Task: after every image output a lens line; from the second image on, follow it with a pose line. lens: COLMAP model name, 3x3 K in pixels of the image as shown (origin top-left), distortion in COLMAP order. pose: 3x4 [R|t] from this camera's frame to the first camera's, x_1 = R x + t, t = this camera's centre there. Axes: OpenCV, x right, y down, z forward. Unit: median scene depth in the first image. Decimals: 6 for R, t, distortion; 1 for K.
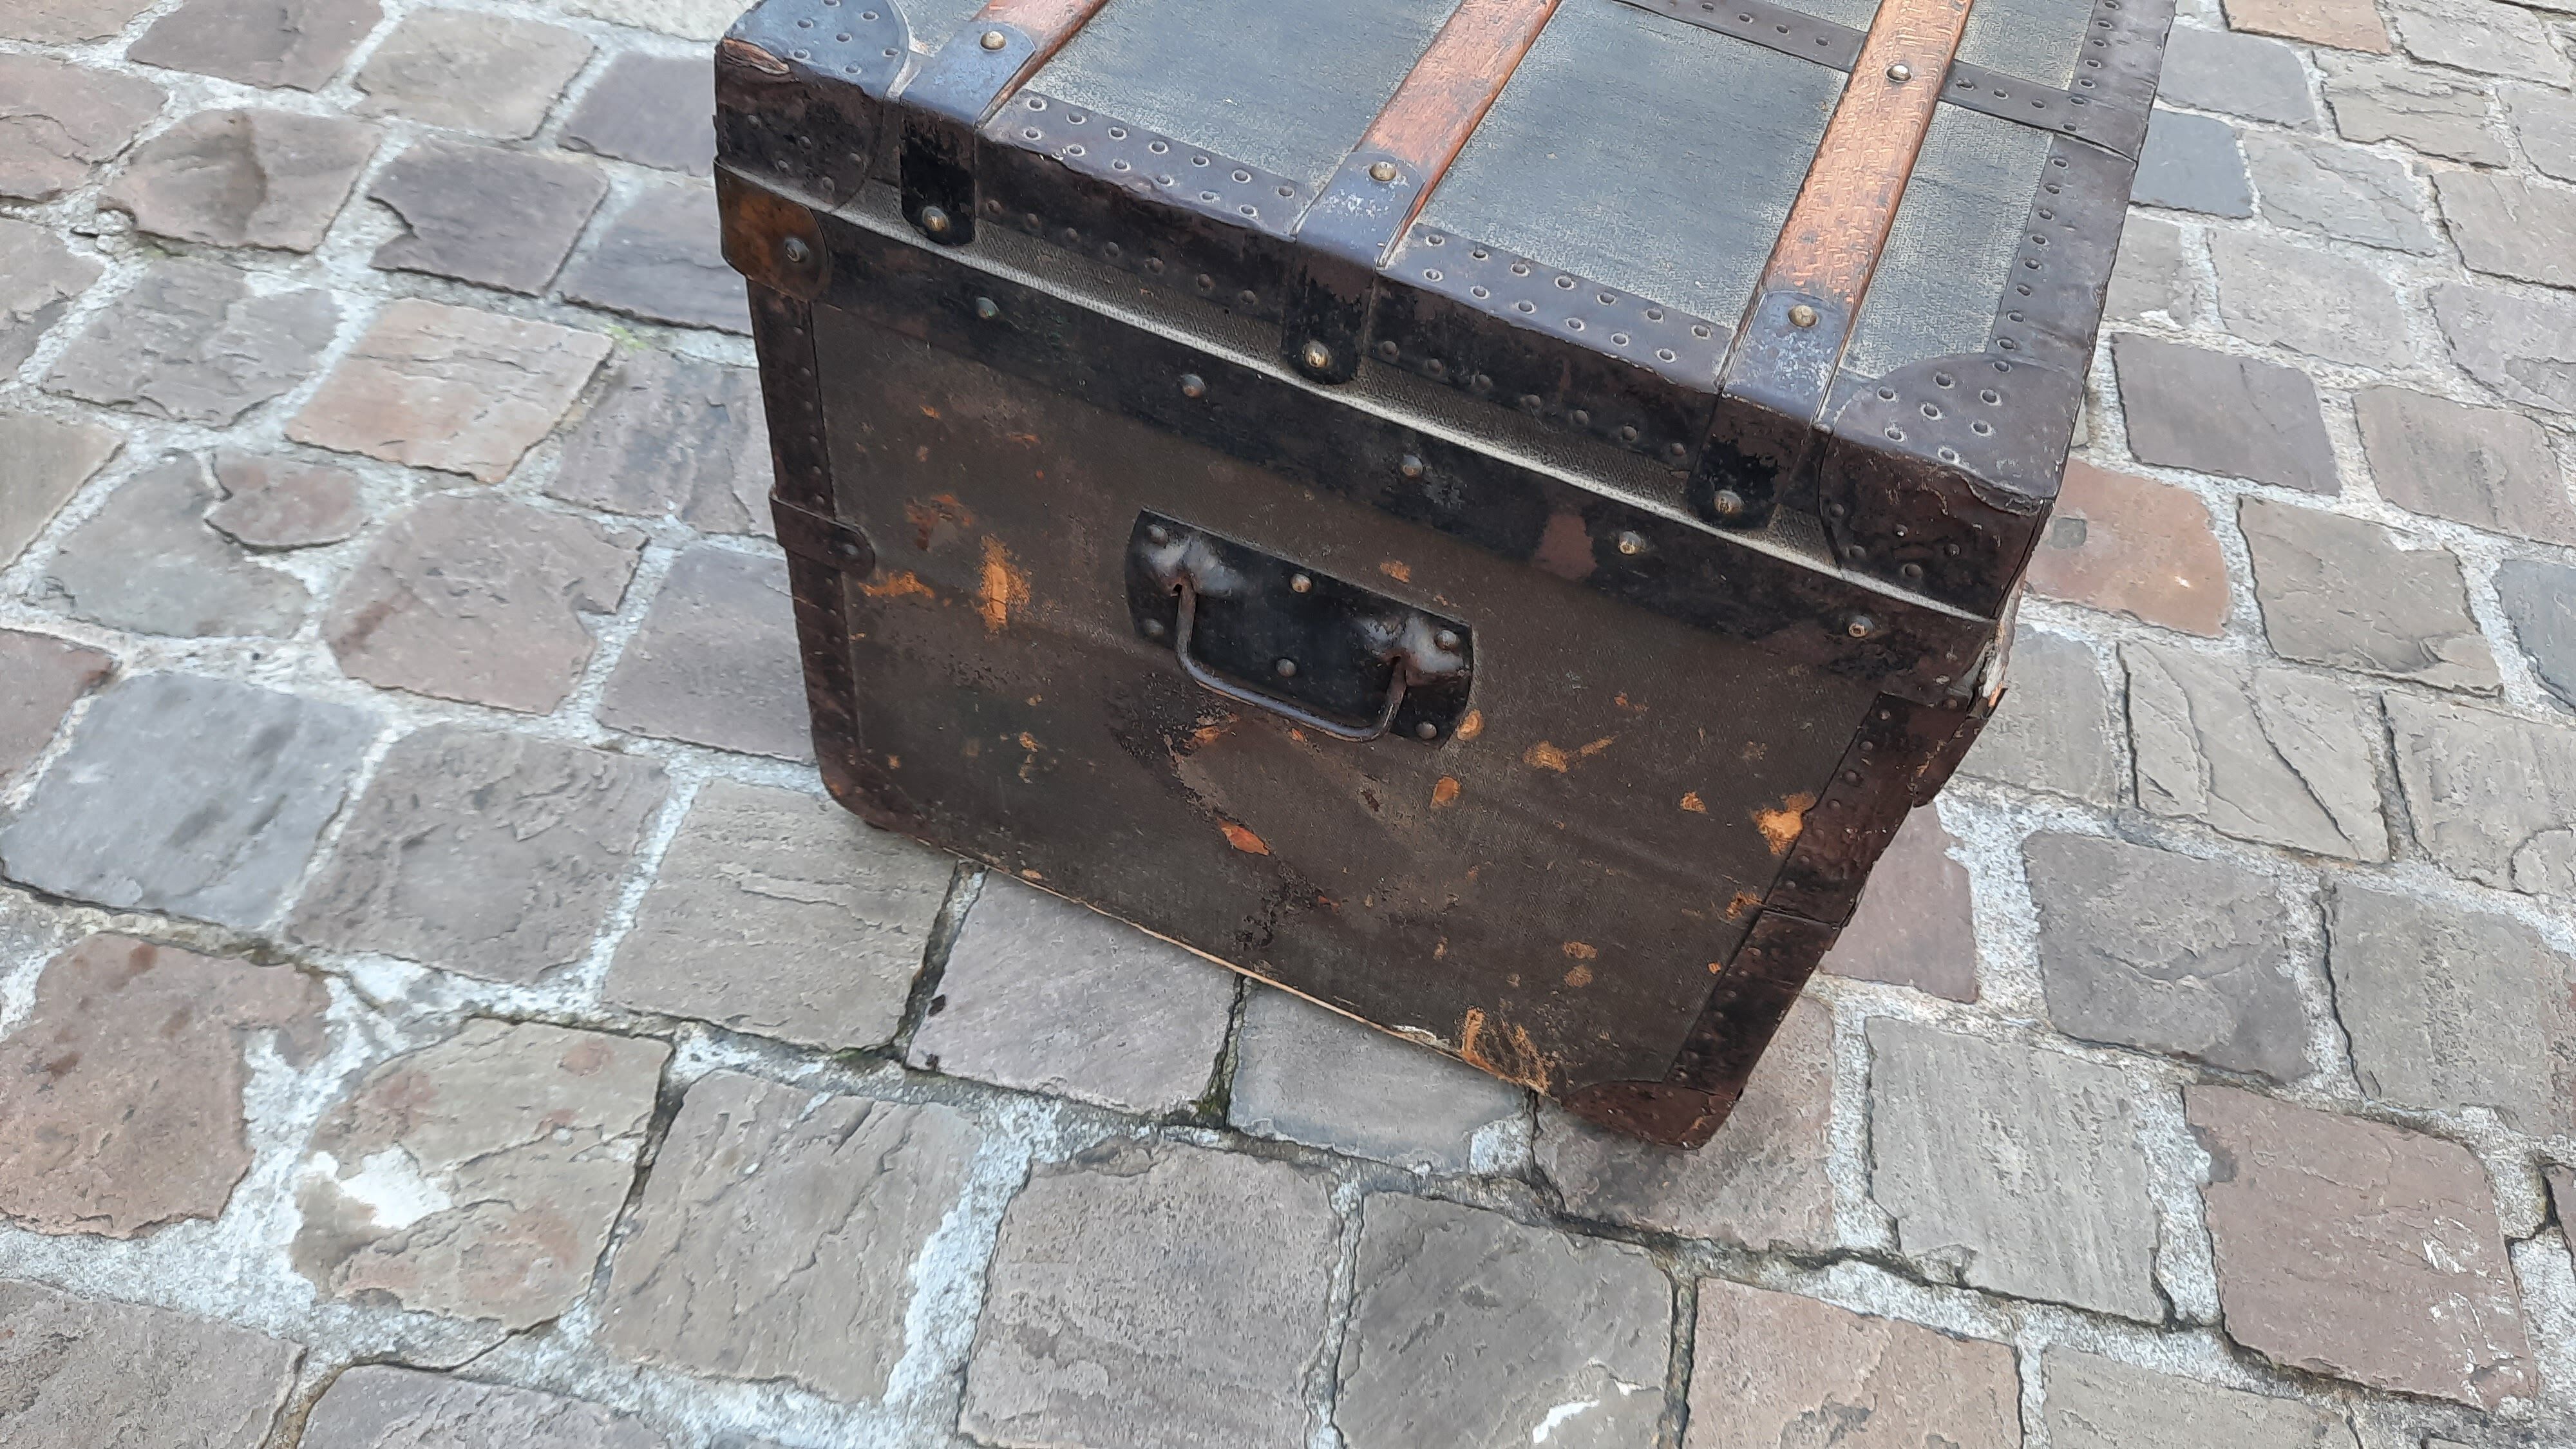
lens RADIAL K [[1903.0, 0, 1288.5], [0, 1903.0, 731.9], [0, 0, 1]] dist [0.045942, -0.049669]
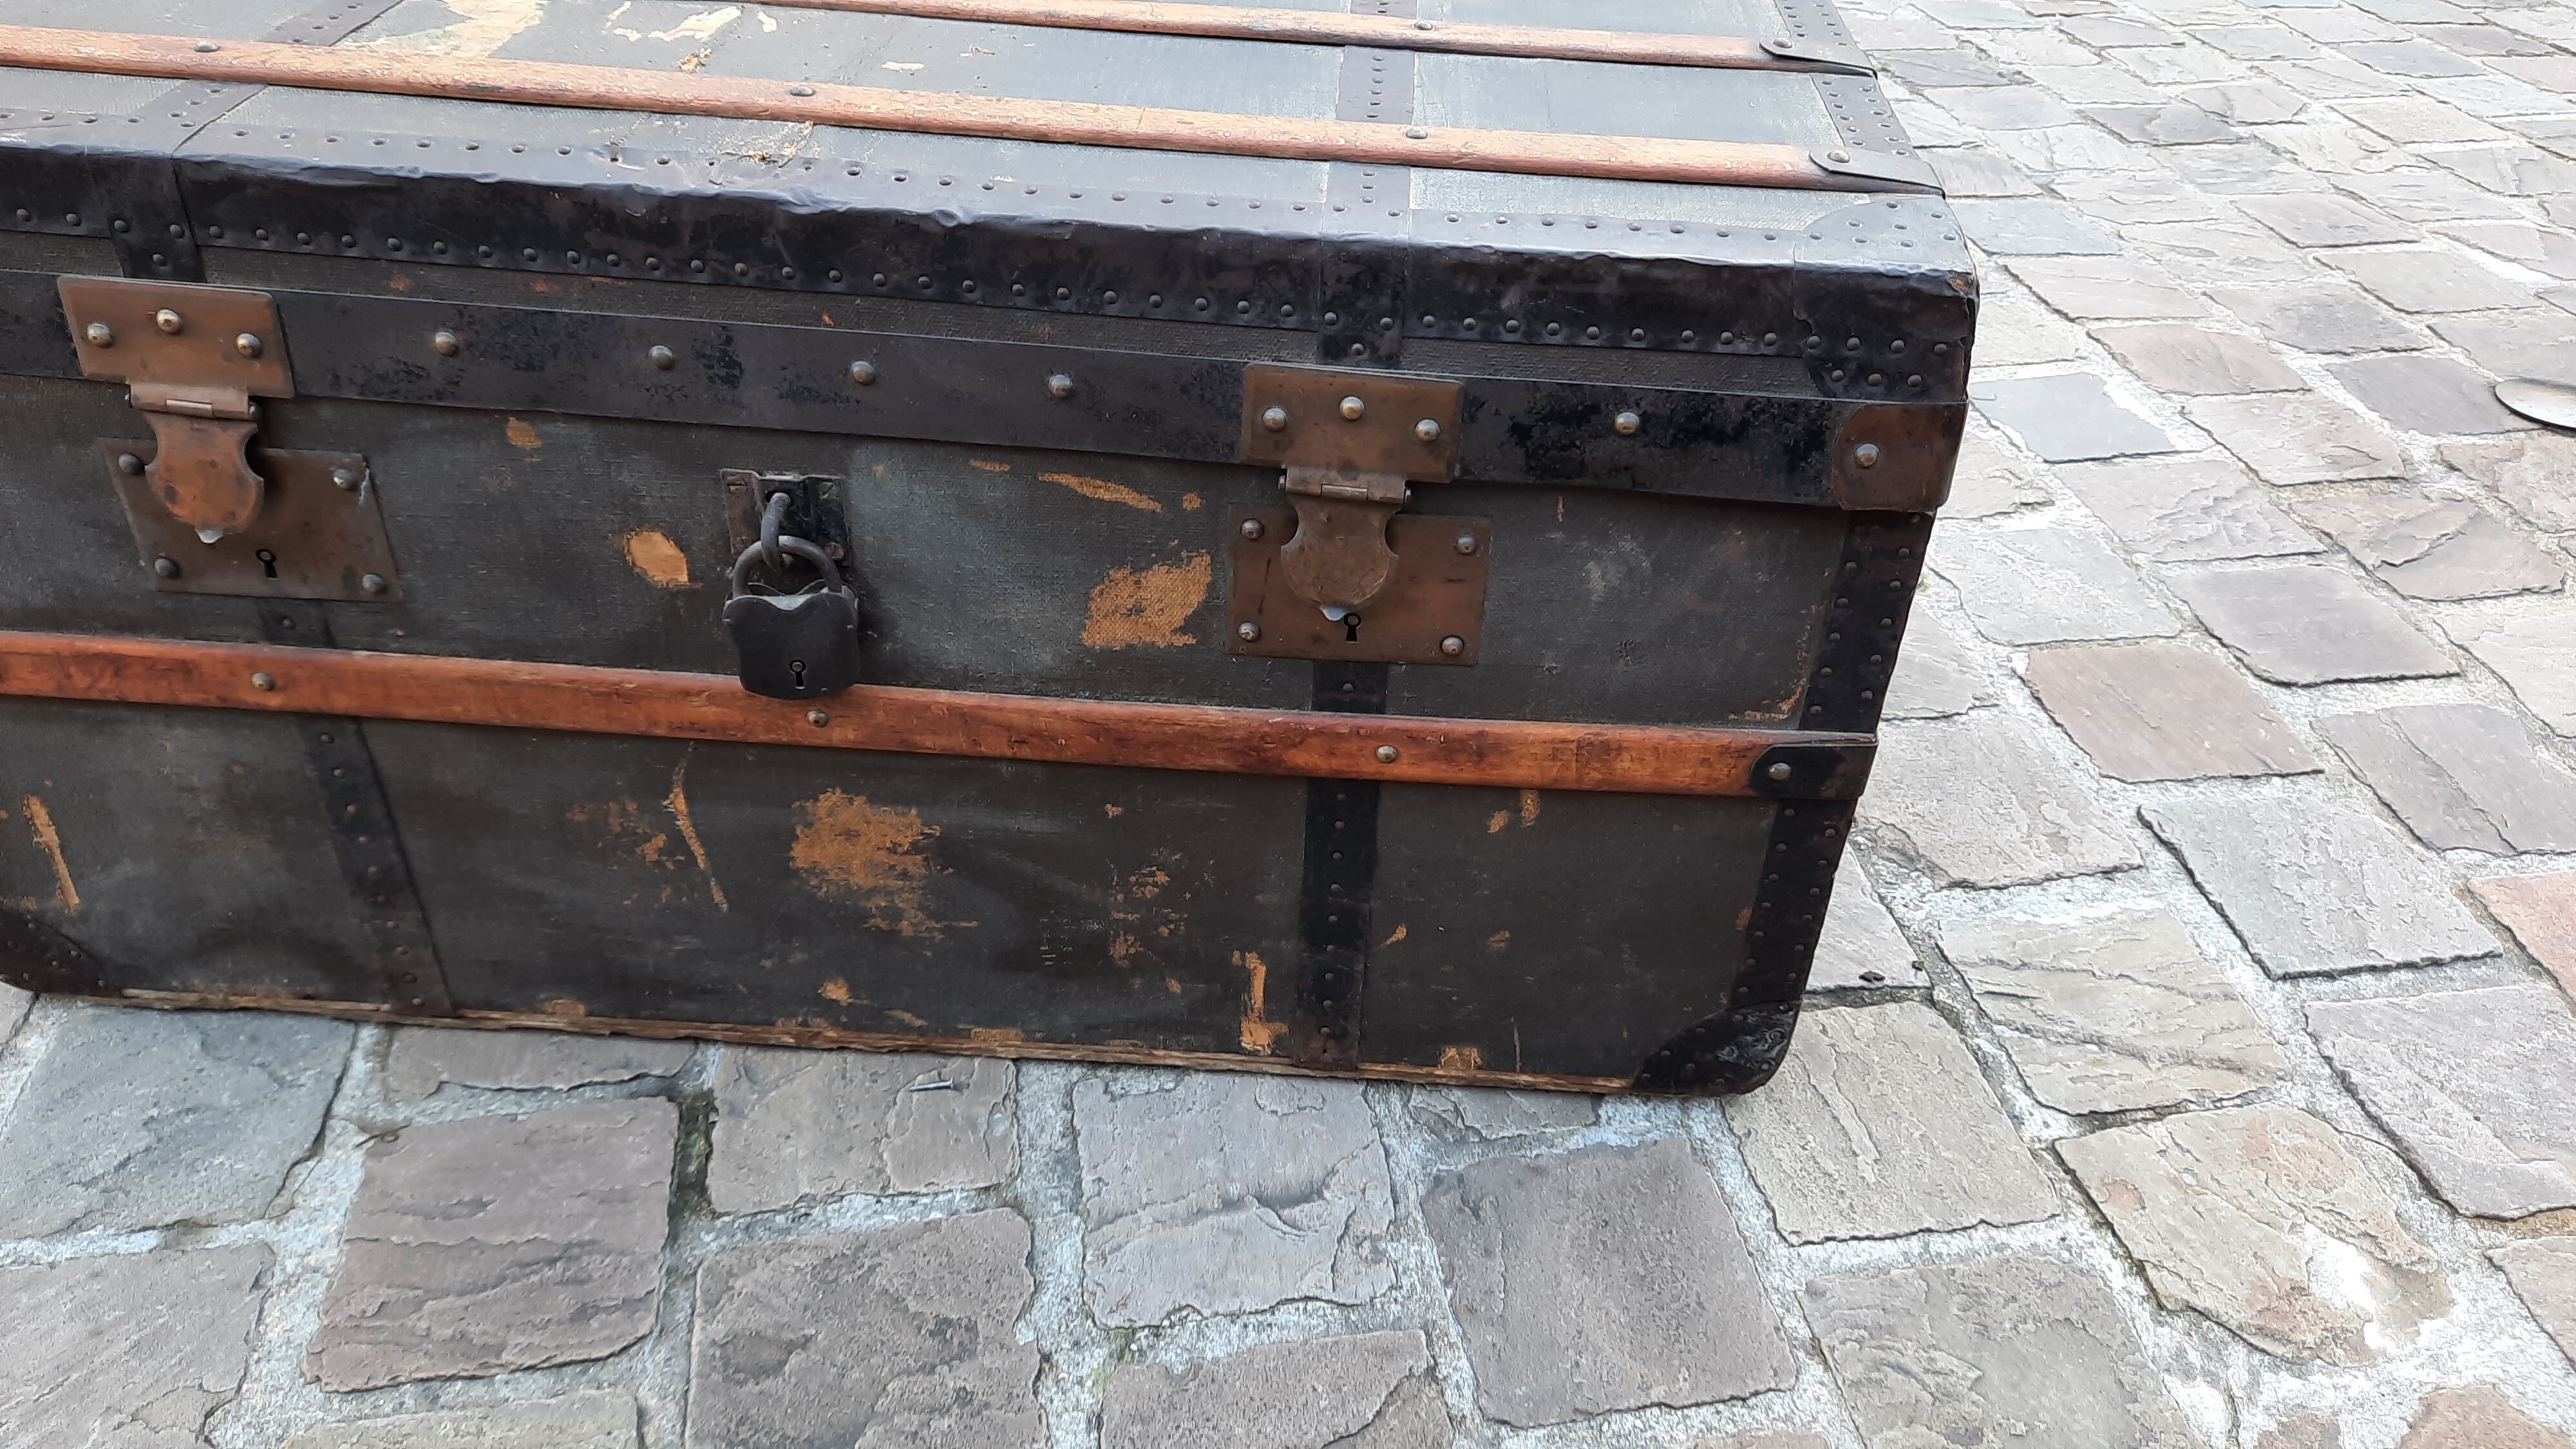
lens RADIAL K [[1869.1, 0, 1299.3], [0, 1869.1, 718.2], [0, 0, 1]] dist [0.051961, -0.055815]
pose [[-0.326412, -0.650677, 0.685620, -0.739988], [0.674019, 0.348308, 0.651444, -0.859196], [-0.662687, 0.674760, 0.324877, 0.782470]]
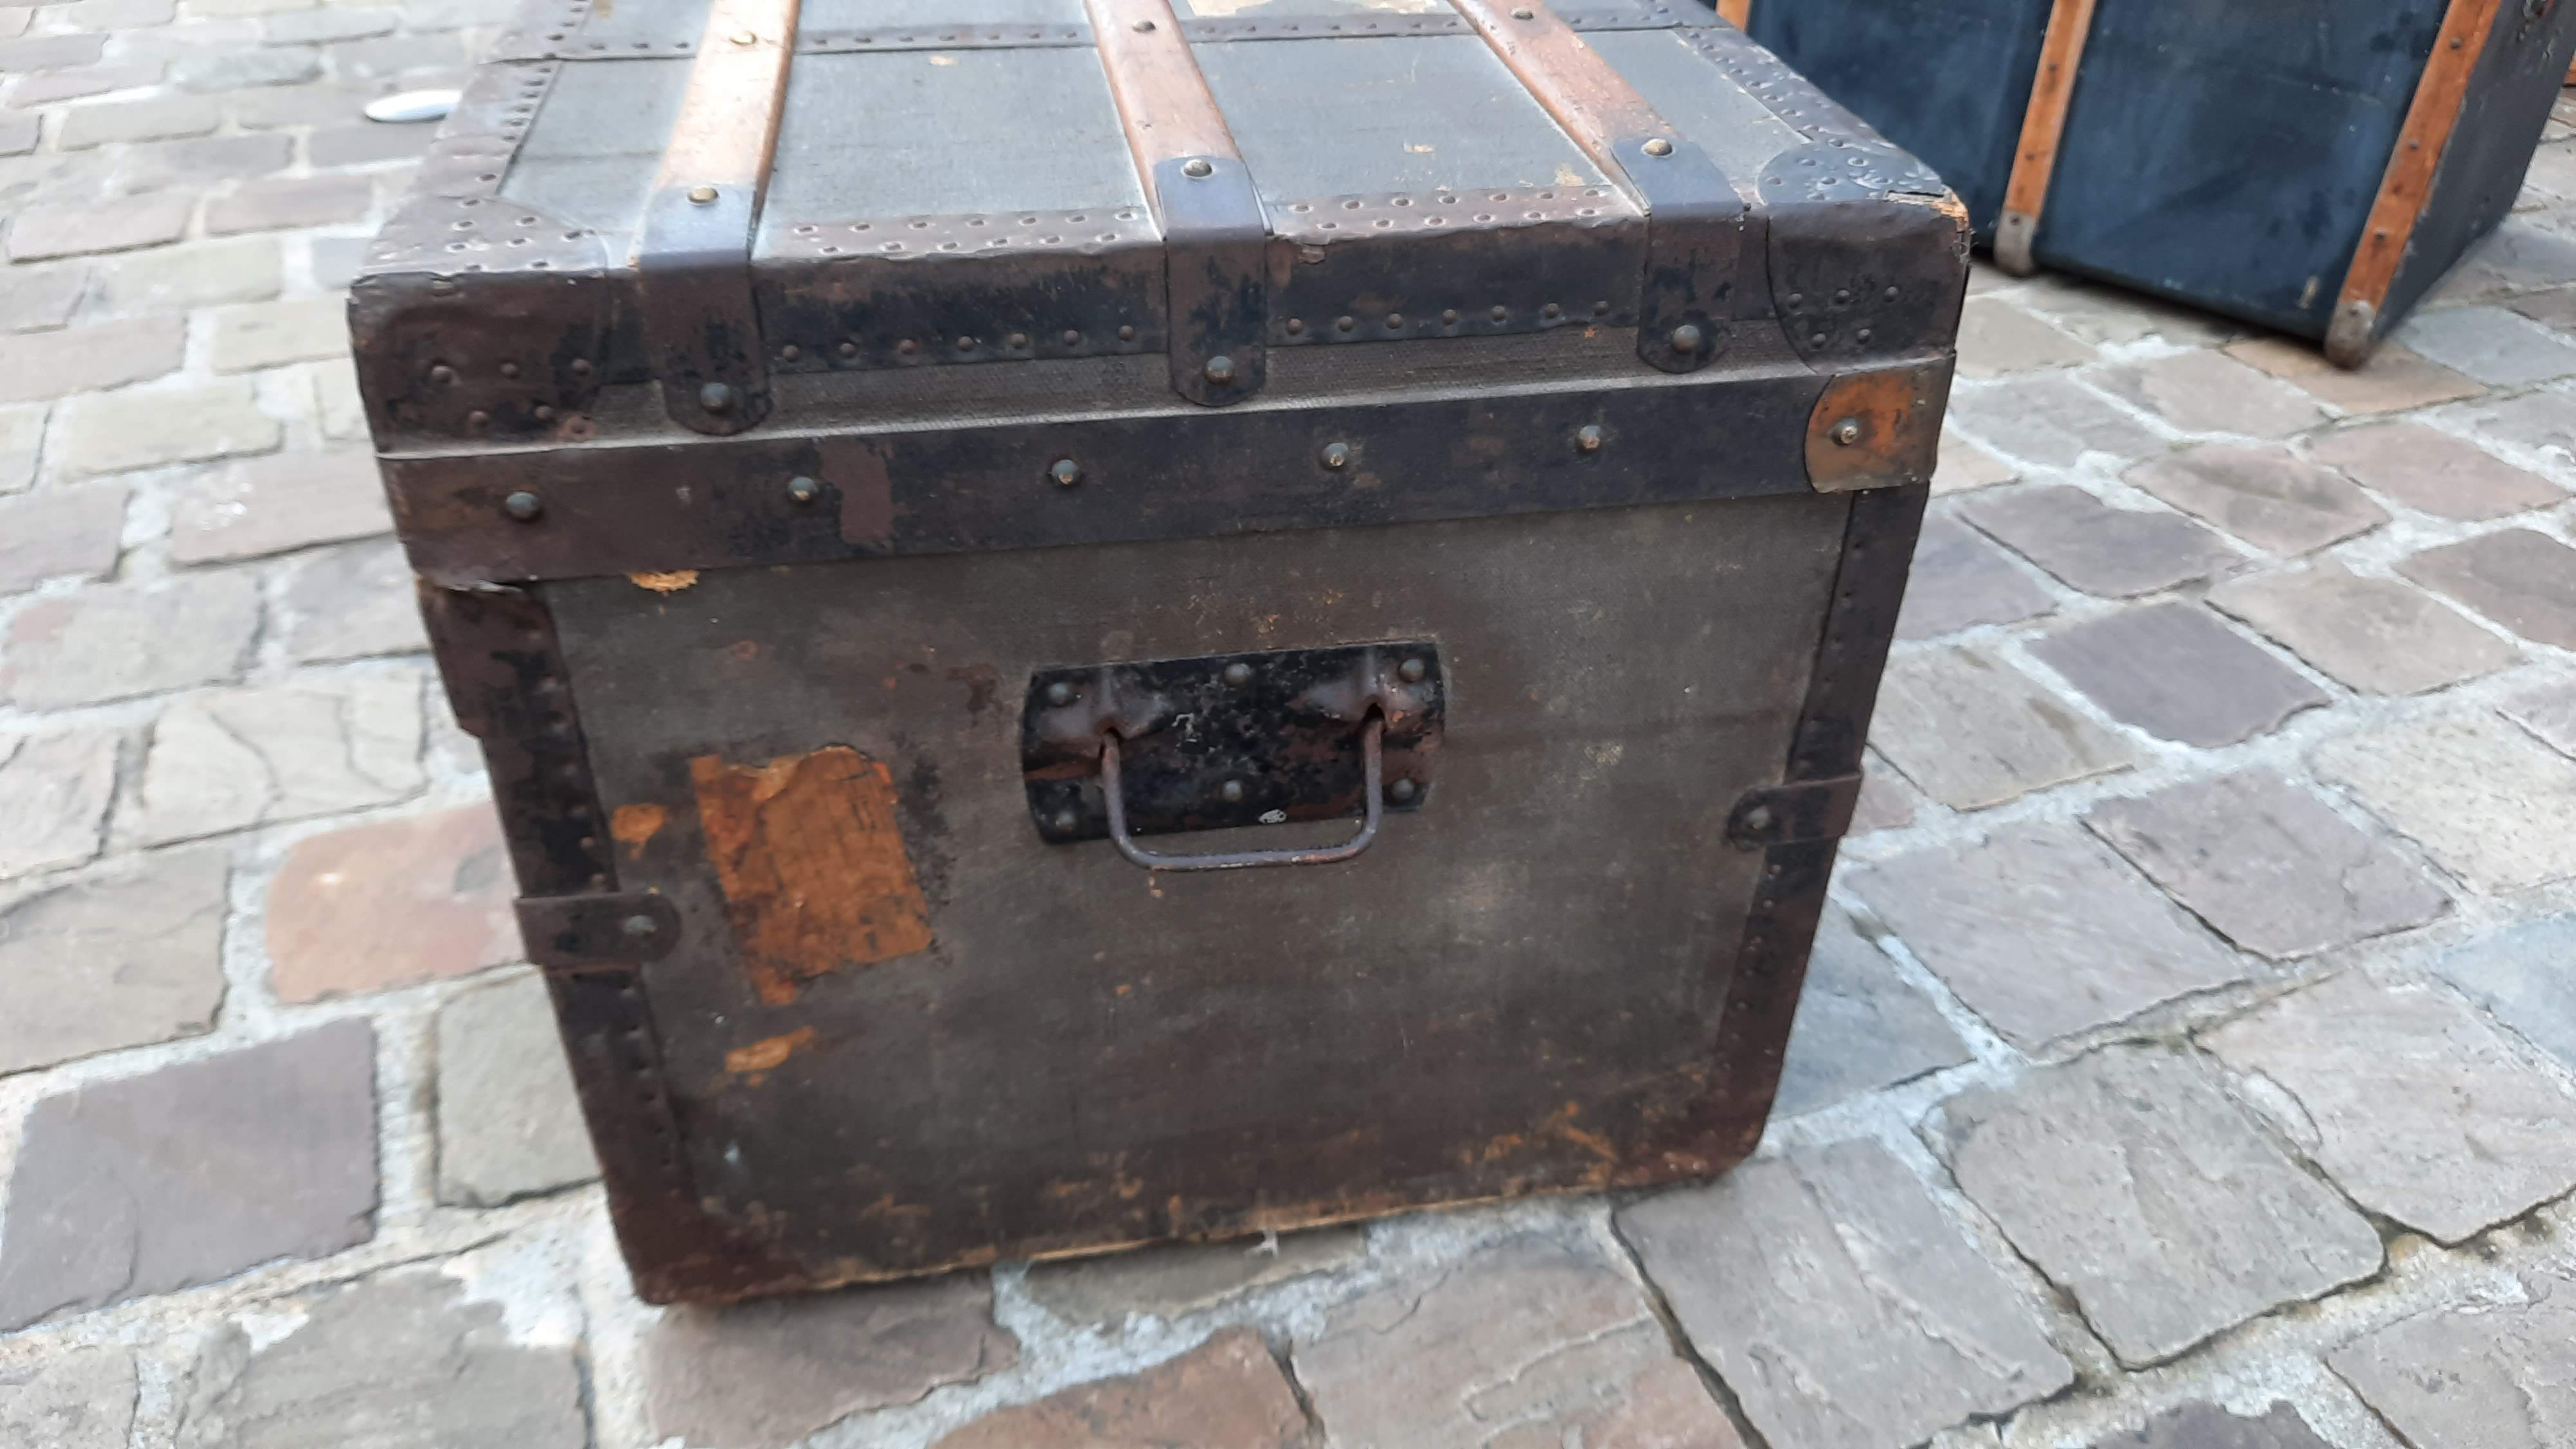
lens RADIAL K [[1895.4, 0, 1303.7], [0, 1895.4, 718.5], [0, 0, 1]] dist [0.032230, -0.037947]
pose [[-0.836817, 0.204784, -0.507741, 0.699800], [-0.479051, 0.175088, 0.860148, -1.334826], [0.265044, 0.963020, -0.048414, 1.464066]]
